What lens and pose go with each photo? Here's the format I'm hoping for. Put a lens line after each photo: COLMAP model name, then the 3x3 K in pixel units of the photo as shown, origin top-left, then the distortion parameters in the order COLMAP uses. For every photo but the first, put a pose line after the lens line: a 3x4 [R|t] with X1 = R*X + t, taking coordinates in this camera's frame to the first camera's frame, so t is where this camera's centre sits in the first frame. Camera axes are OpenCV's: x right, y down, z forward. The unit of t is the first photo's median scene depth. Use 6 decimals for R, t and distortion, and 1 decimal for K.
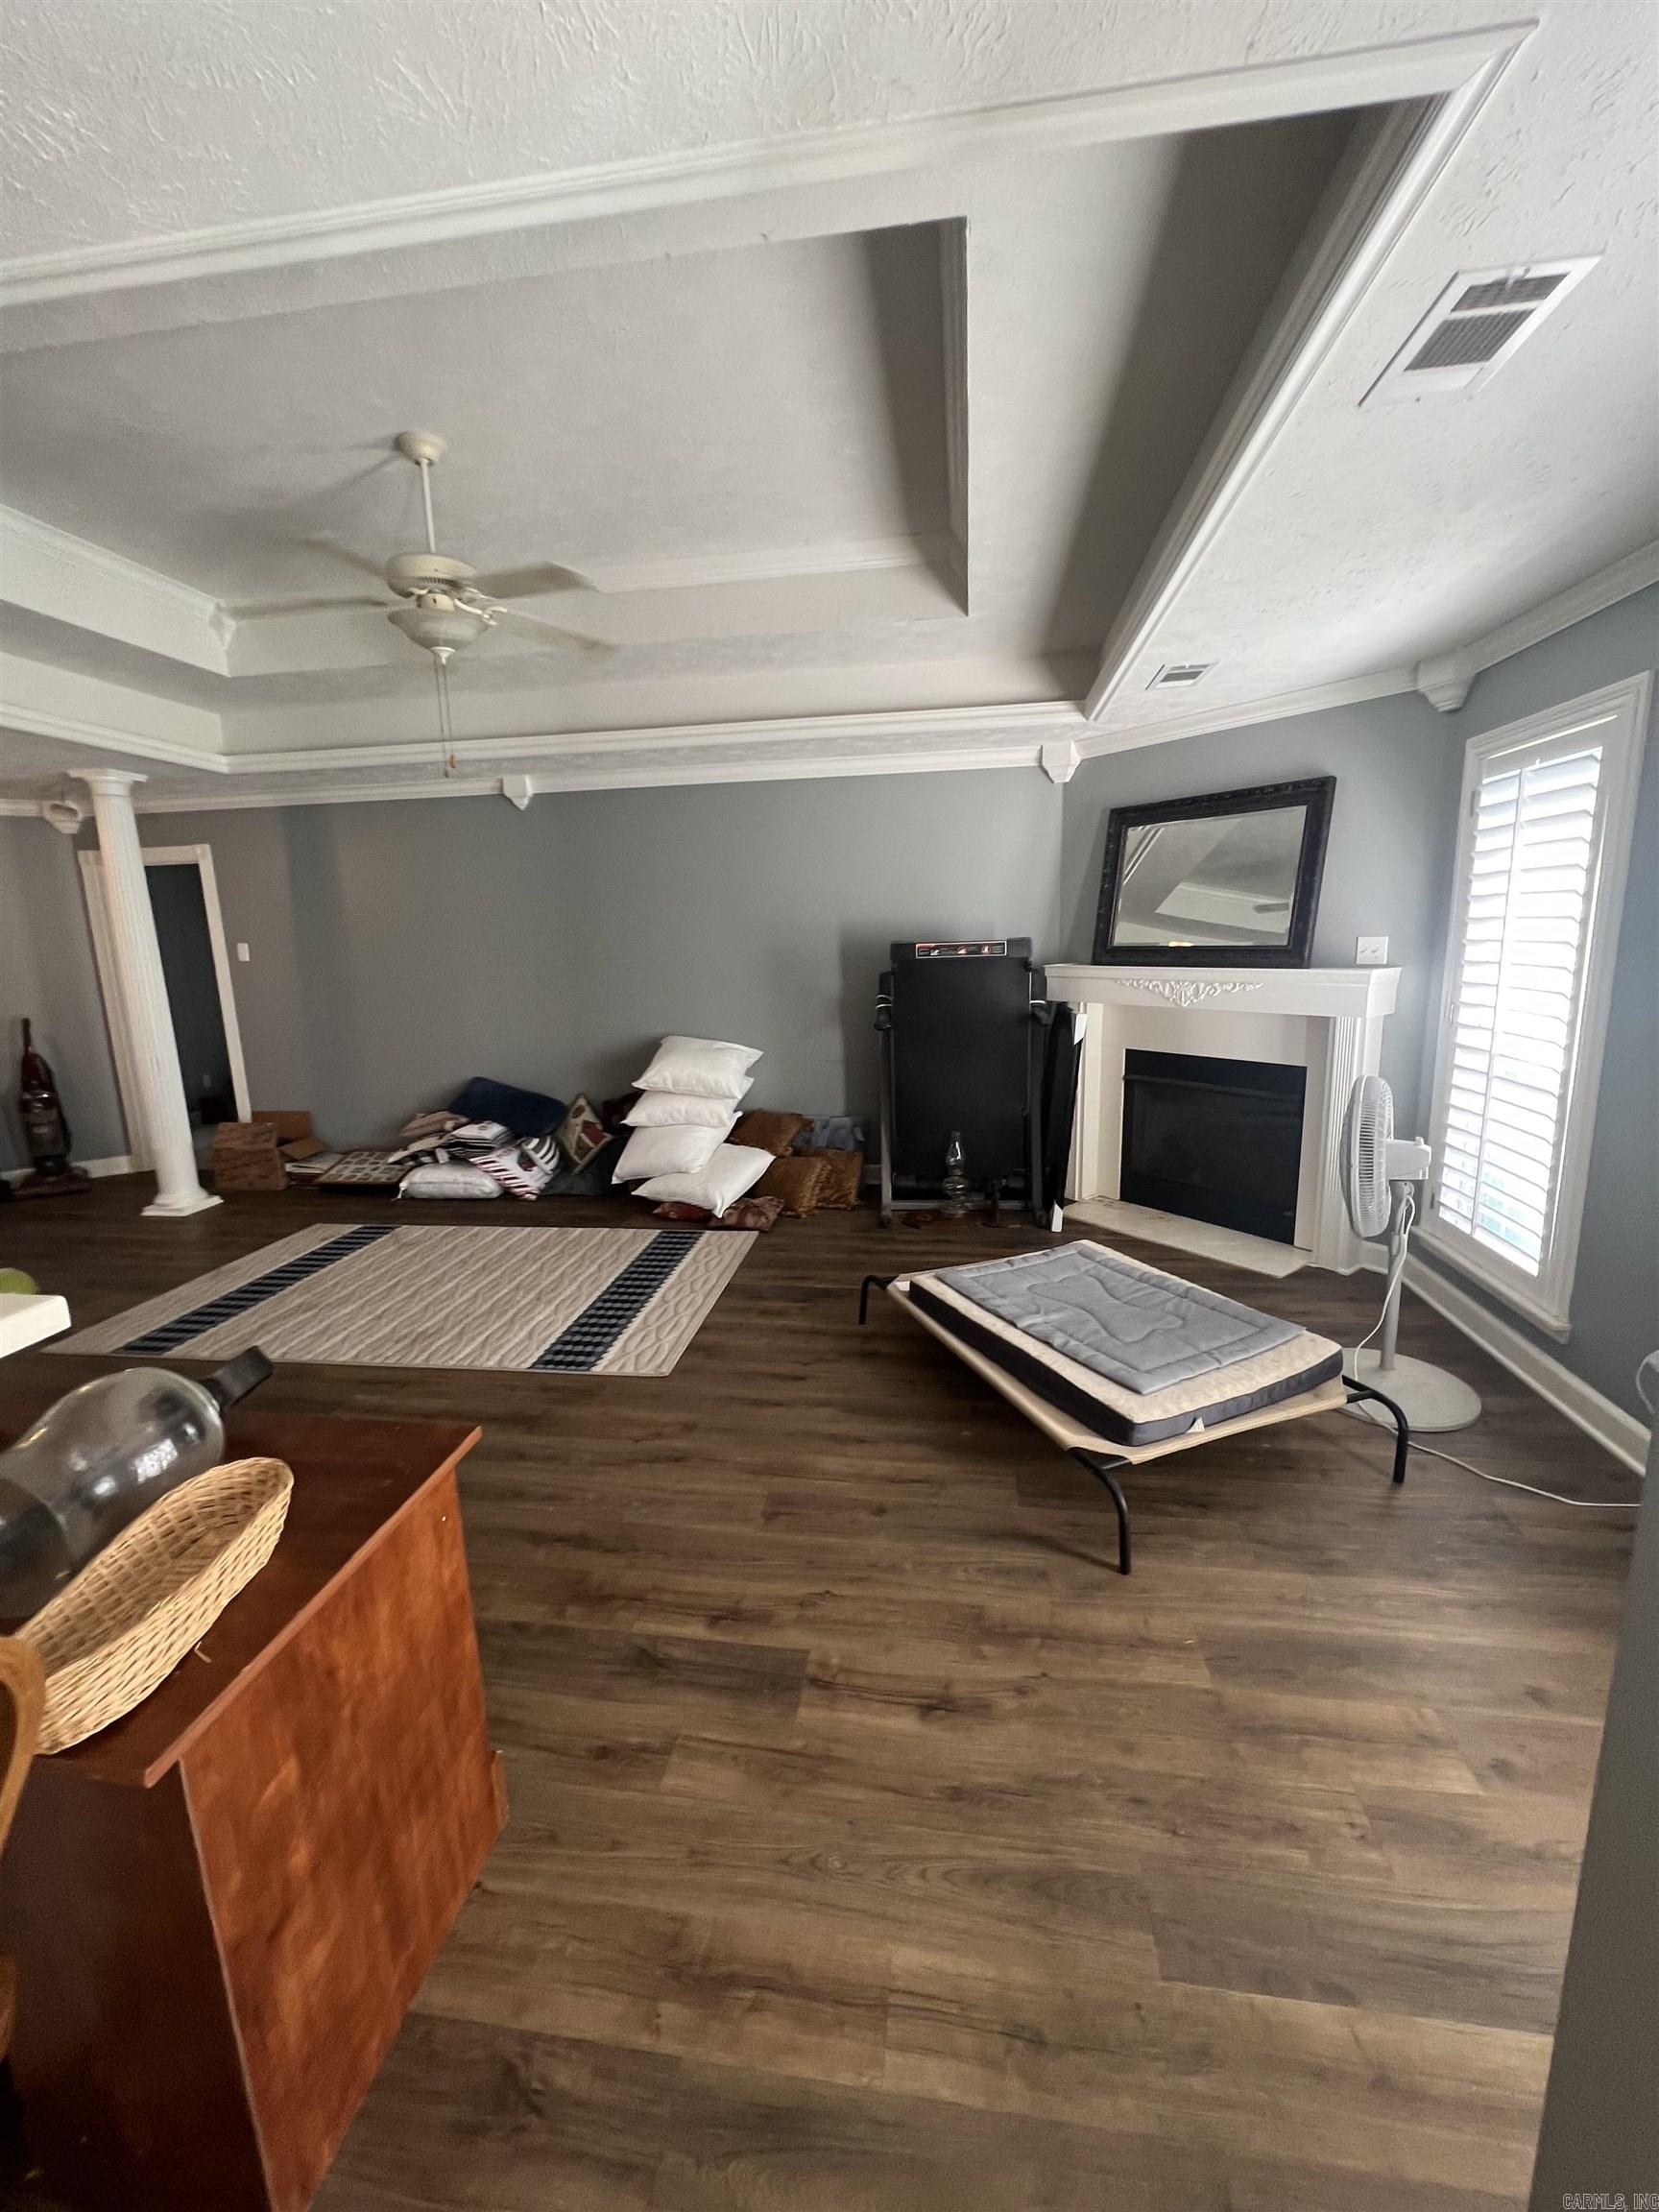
lens RADIAL K [[893.0, 0, 831.6], [0, 893.0, 1099.6], [0, 0, 1]] dist [-0.002605, 0.000984]
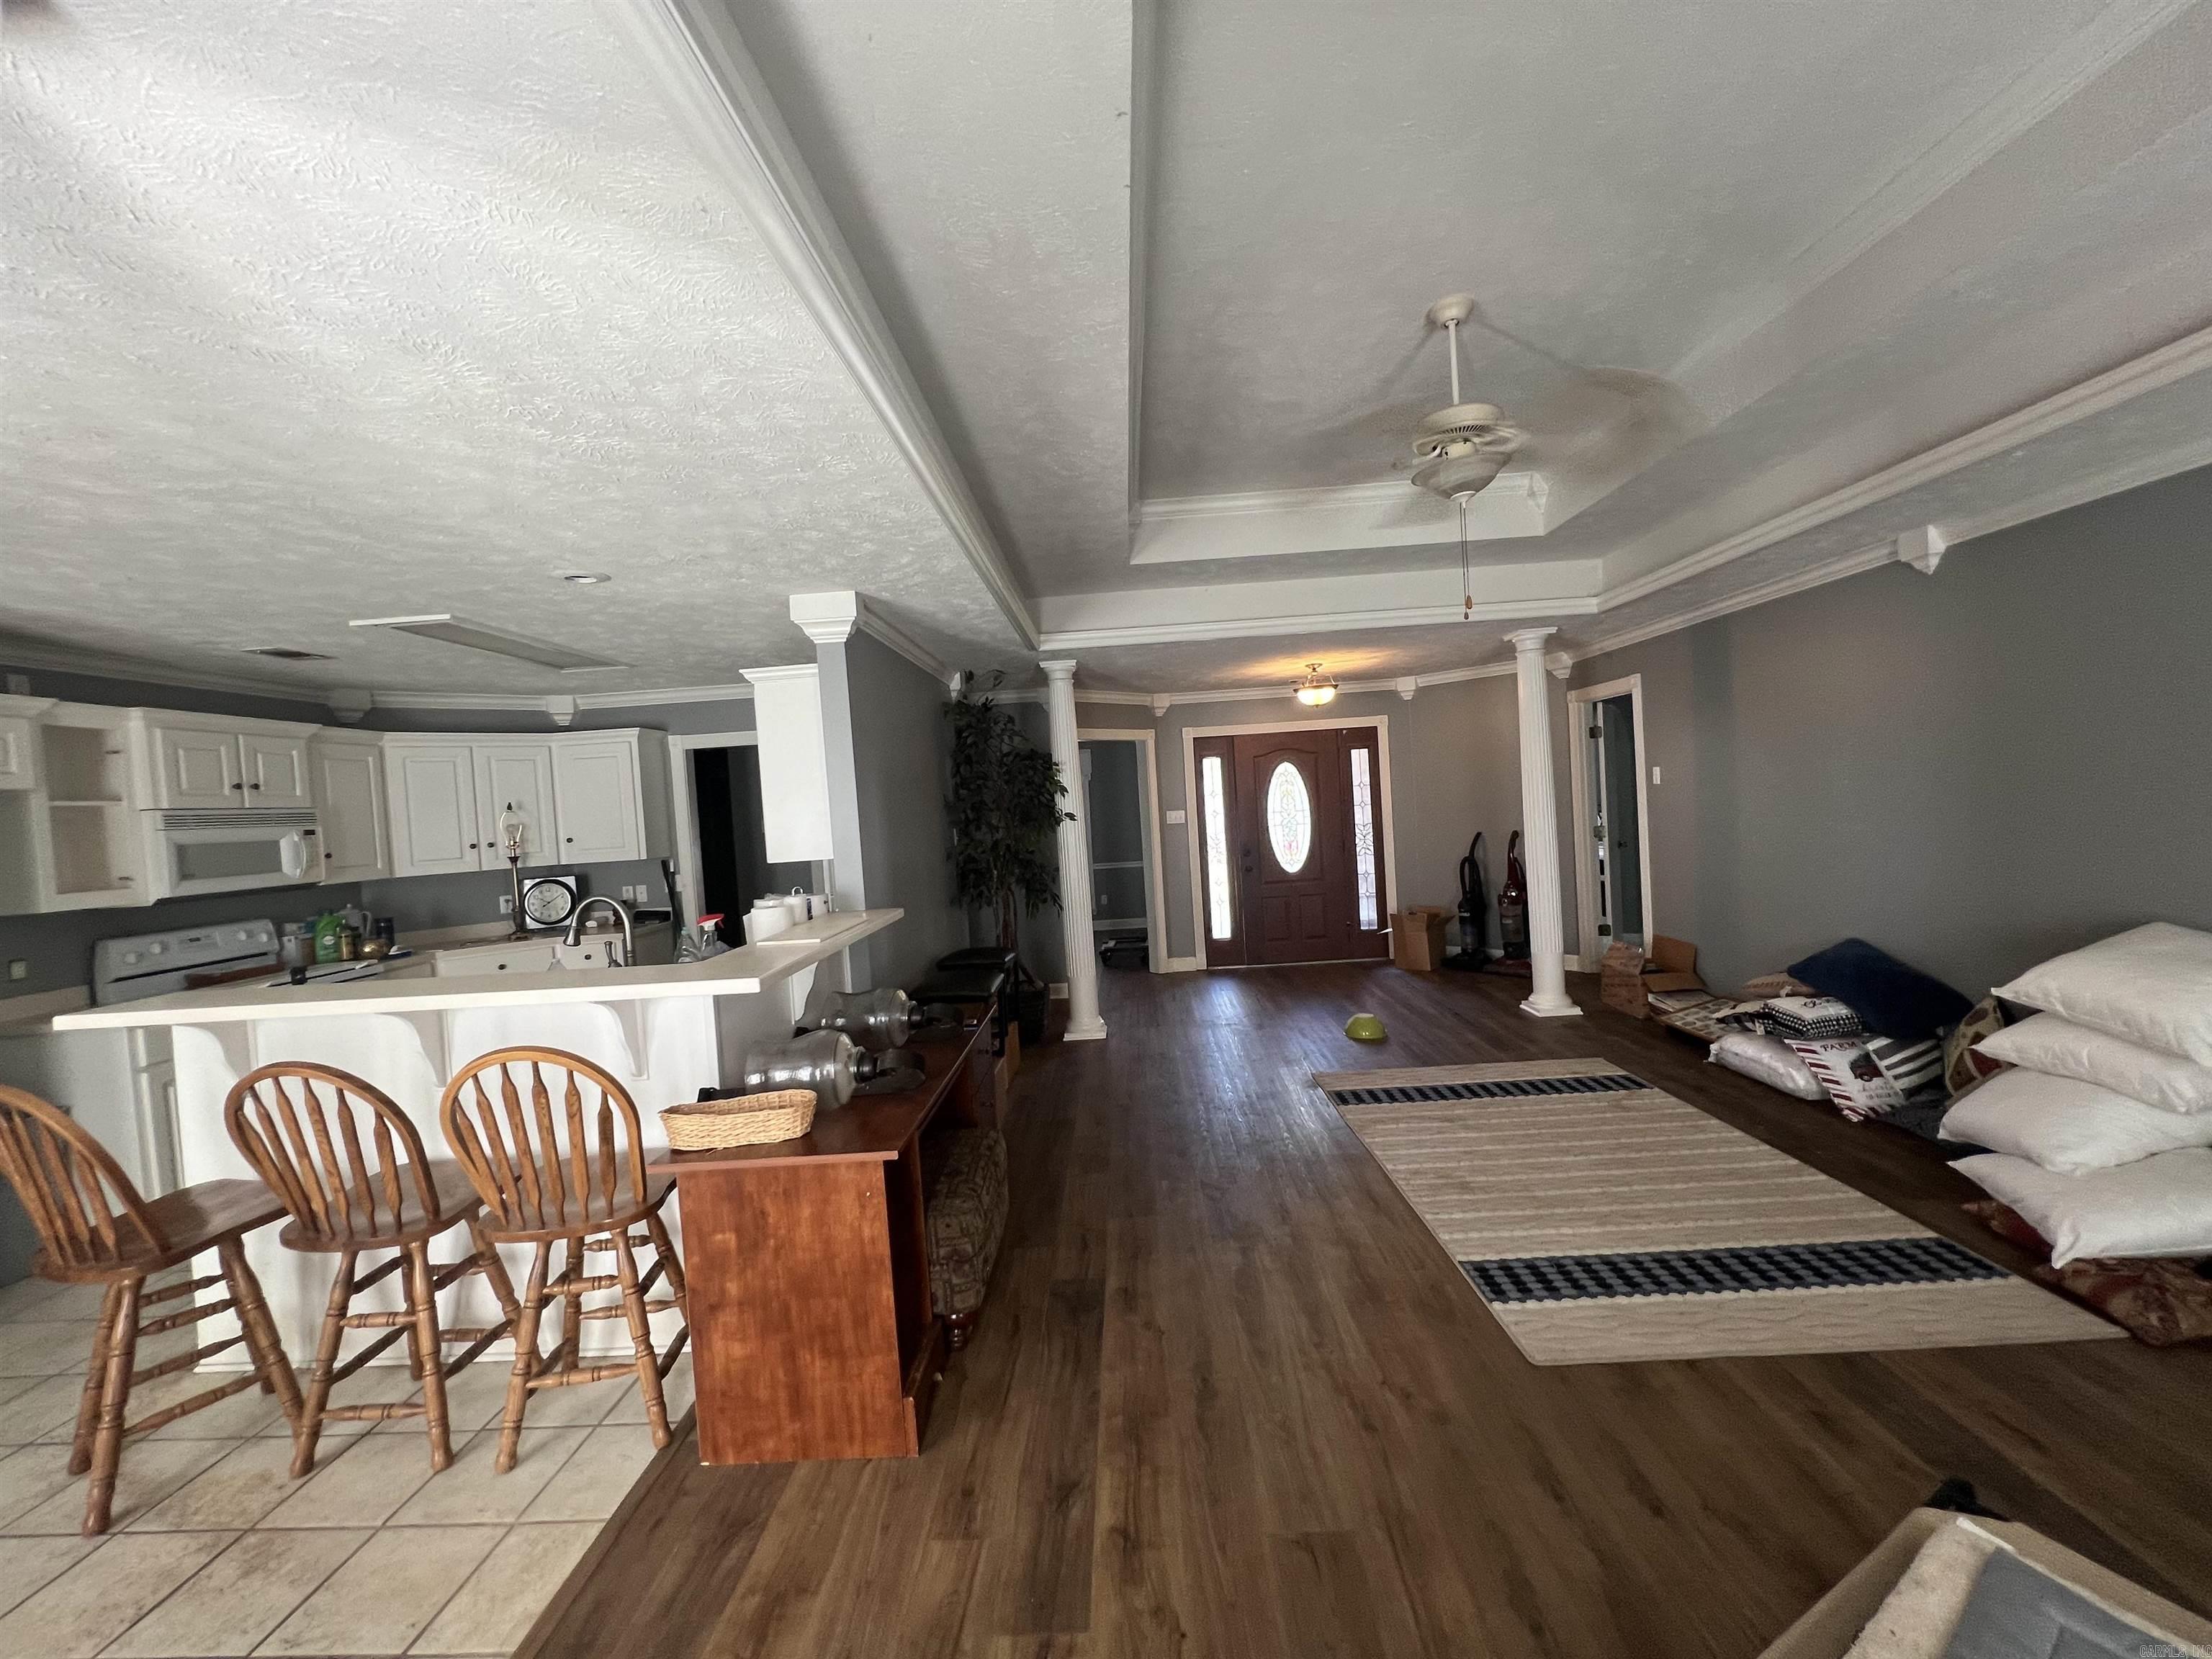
lens RADIAL K [[893.0, 0, 1100.0], [0, 893.0, 828.3], [0, 0, 1]] dist [-0.002605, 0.000984]
pose [[0.115628, 0.045718, -0.992240, 0.408252], [-0.124483, 0.991731, 0.031188, -0.093340], [0.985461, 0.119911, 0.120363, 0.416697]]
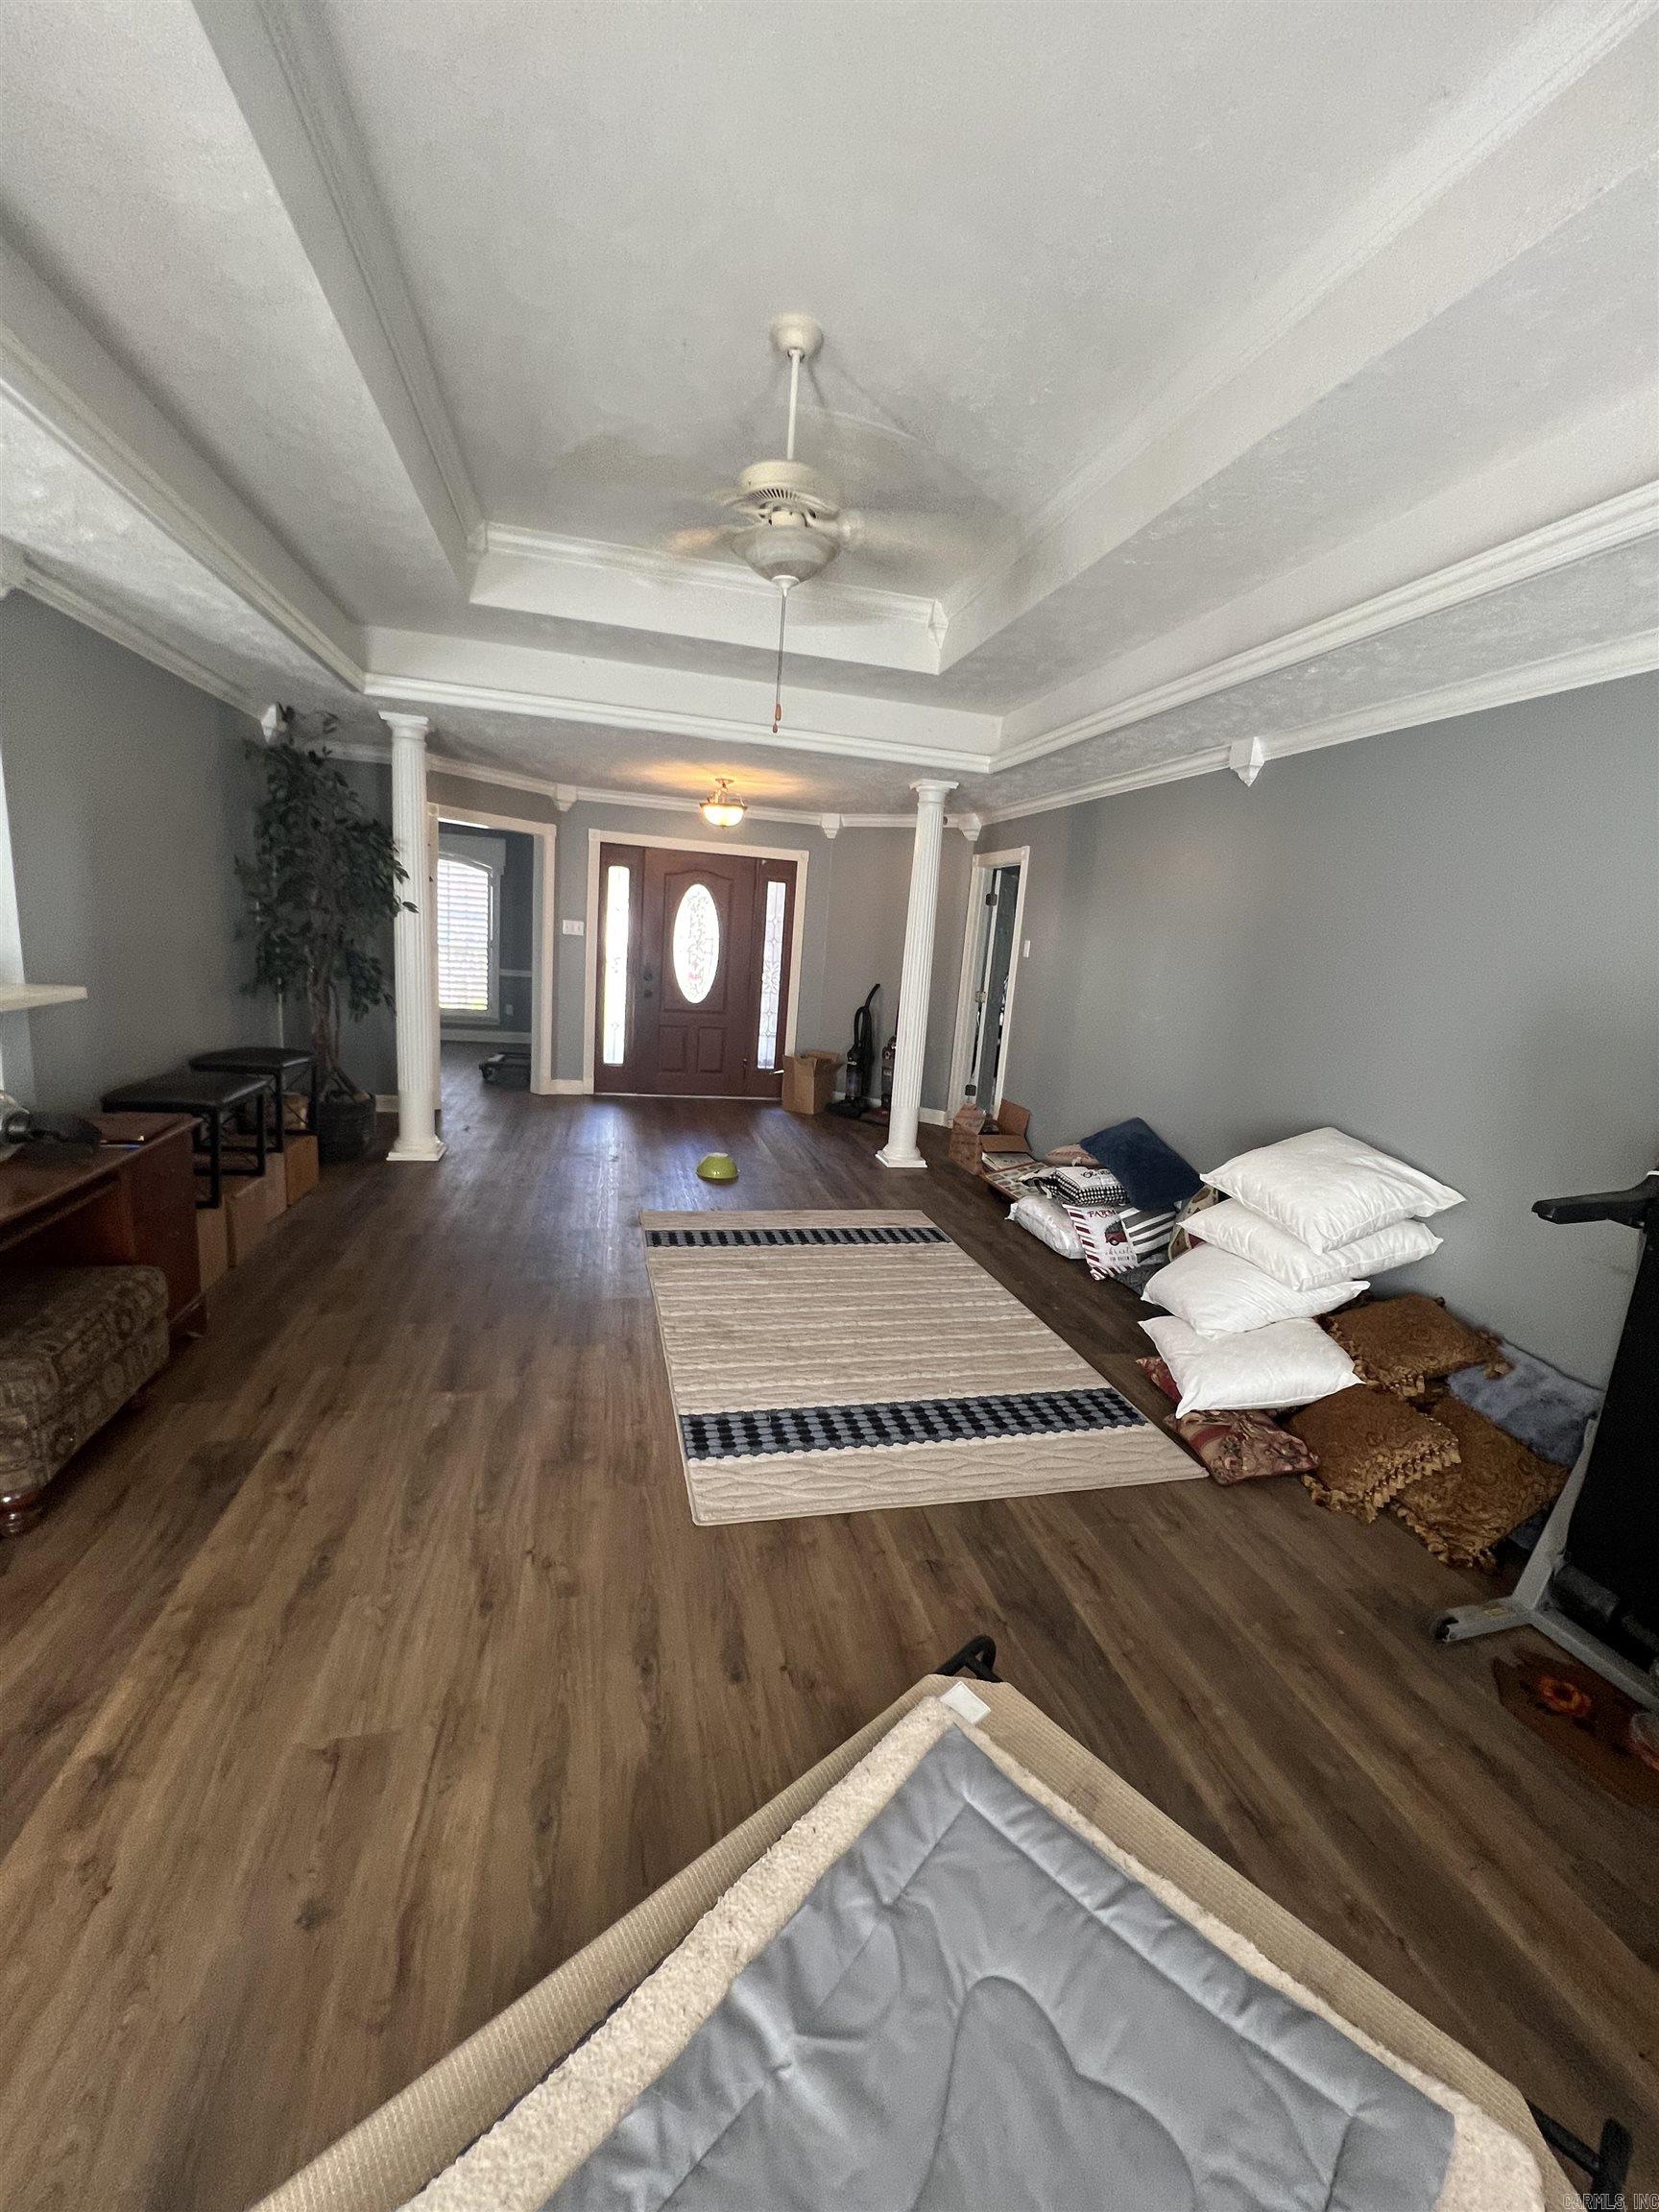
lens RADIAL K [[893.0, 0, 831.6], [0, 893.0, 1099.6], [0, 0, 1]] dist [-0.002605, 0.000984]
pose [[0.371016, 0.226290, -0.900633, 0.359933], [-0.254104, 0.957579, 0.135920, -0.124401], [0.893184, 0.178426, 0.412778, 0.613275]]
